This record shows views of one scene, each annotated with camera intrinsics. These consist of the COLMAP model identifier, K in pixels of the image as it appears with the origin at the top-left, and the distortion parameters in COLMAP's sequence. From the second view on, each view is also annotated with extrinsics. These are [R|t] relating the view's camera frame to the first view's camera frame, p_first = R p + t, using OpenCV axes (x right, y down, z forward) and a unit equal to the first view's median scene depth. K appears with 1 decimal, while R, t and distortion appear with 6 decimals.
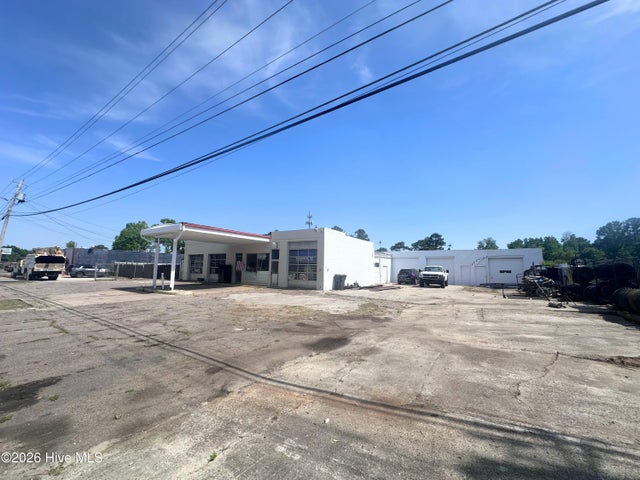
lens RADIAL K [[255.3, 0, 319.8], [0, 255.3, 240.1], [0, 0, 1]] dist [-0.003237, 0.000534]
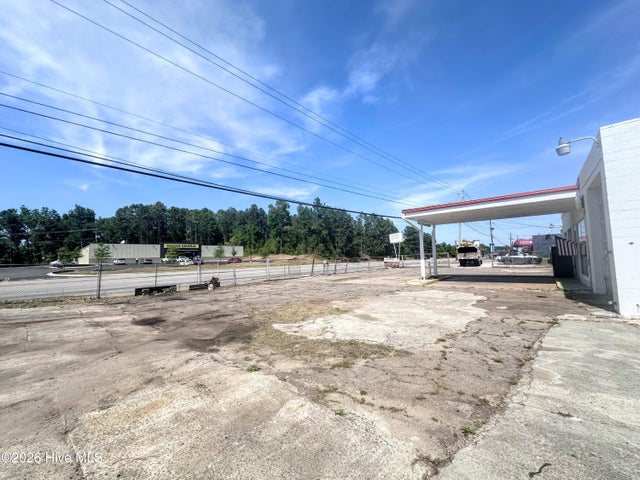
lens RADIAL K [[255.3, 0, 318.6], [0, 255.3, 239.9], [0, 0, 1]] dist [-0.003237, 0.000534]
pose [[-0.128409, -0.081351, -0.988379, 0.342516], [0.135312, 0.985872, -0.098725, 0.070624], [0.982447, -0.146416, -0.115588, 0.573064]]
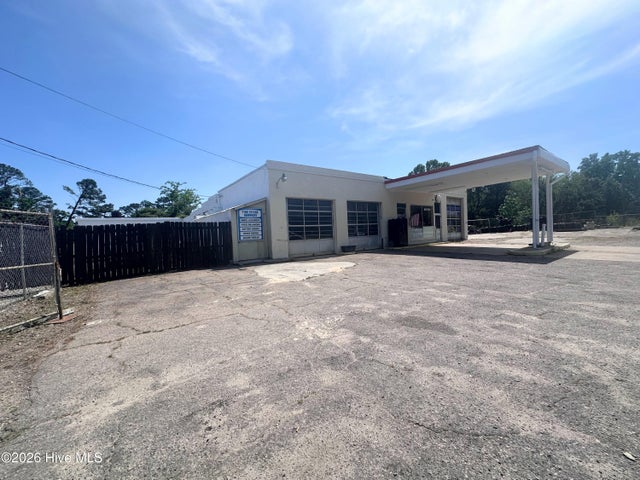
lens RADIAL K [[255.3, 0, 320.8], [0, 255.3, 243.4], [0, 0, 1]] dist [-0.003237, 0.000534]
pose [[0.335103, -0.069401, 0.939622, -1.211442], [-0.056975, 0.993966, 0.093734, 0.122176], [-0.940457, -0.084945, 0.329127, 1.087374]]
